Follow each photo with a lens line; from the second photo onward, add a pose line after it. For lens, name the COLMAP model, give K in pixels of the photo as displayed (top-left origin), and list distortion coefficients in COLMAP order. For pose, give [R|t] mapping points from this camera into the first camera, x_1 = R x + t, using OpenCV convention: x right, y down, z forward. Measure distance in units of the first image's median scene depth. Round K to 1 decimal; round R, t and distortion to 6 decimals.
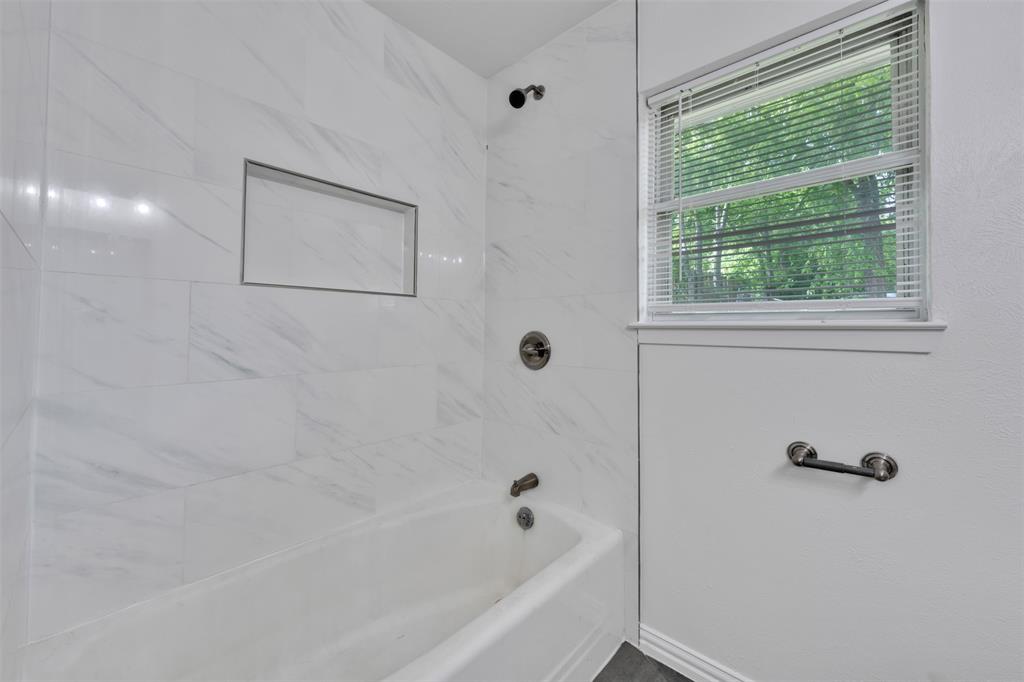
lens RADIAL K [[391.8, 0, 510.8], [0, 391.8, 316.5], [0, 0, 1]] dist [-0.001956, -0.000182]
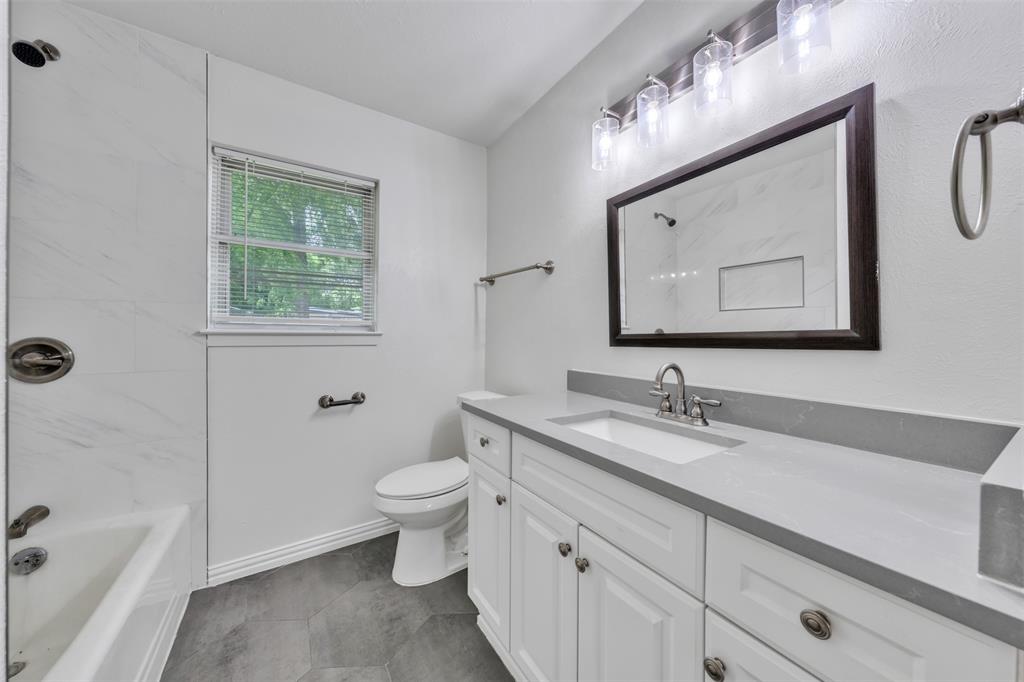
lens RADIAL K [[356.0, 0, 512.0], [0, 356.0, 341.0], [0, 0, 1]] dist [-0.000926, -0.000166]
pose [[0.239361, -0.015274, 0.970810, -0.528888], [-0.030772, 0.999255, 0.023308, -0.004540], [-0.970443, -0.035452, 0.238713, -0.199192]]
